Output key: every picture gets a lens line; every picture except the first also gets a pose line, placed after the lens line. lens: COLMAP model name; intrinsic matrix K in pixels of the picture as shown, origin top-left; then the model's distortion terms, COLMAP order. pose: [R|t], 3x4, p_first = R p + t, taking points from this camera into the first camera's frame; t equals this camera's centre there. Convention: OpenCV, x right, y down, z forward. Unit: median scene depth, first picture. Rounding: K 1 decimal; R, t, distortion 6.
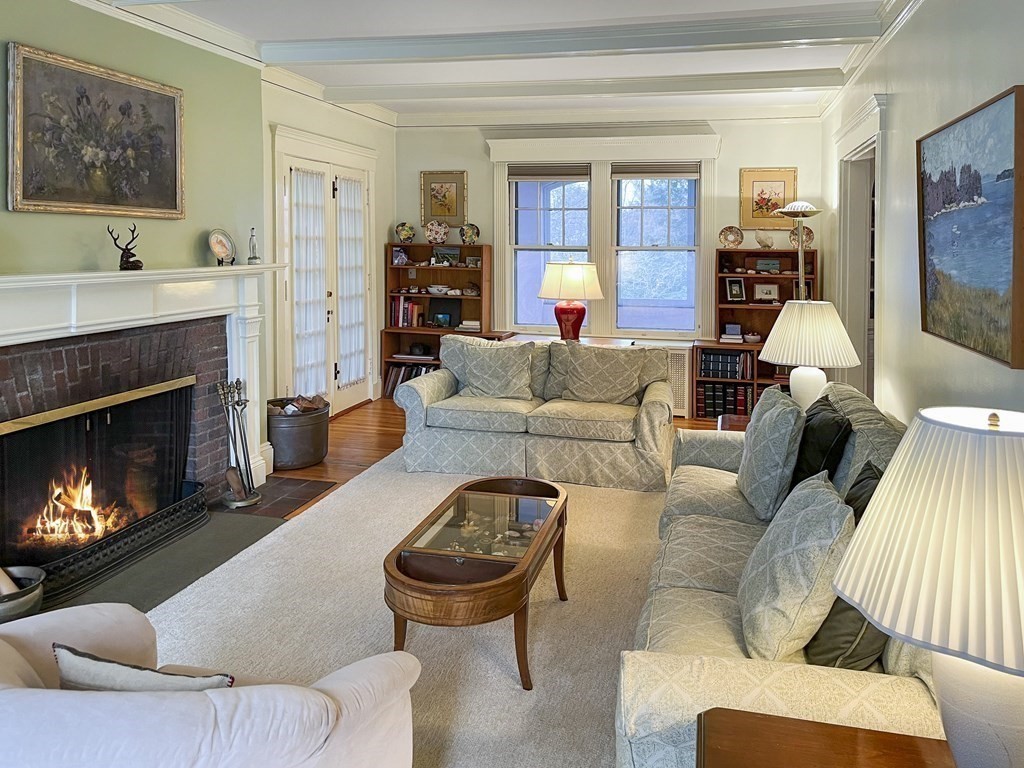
lens RADIAL K [[810.7, 0, 505.0], [0, 810.7, 349.5], [0, 0, 1]] dist [0.043596, -0.002504]
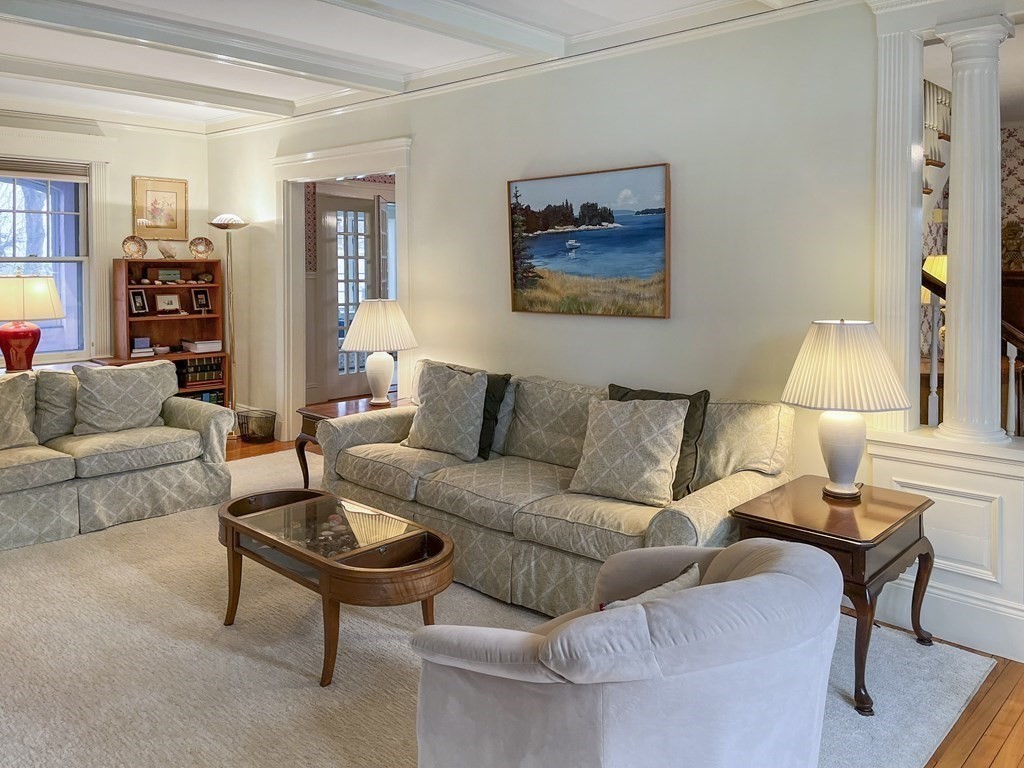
lens RADIAL K [[885.8, 0, 466.7], [0, 885.8, 382.9], [0, 0, 1]] dist [0.040860, -0.002094]
pose [[0.457217, -0.130517, 0.879726, -0.582300], [0.121792, 0.989042, 0.083436, -0.022902], [-0.880976, 0.068995, 0.468103, 0.203508]]
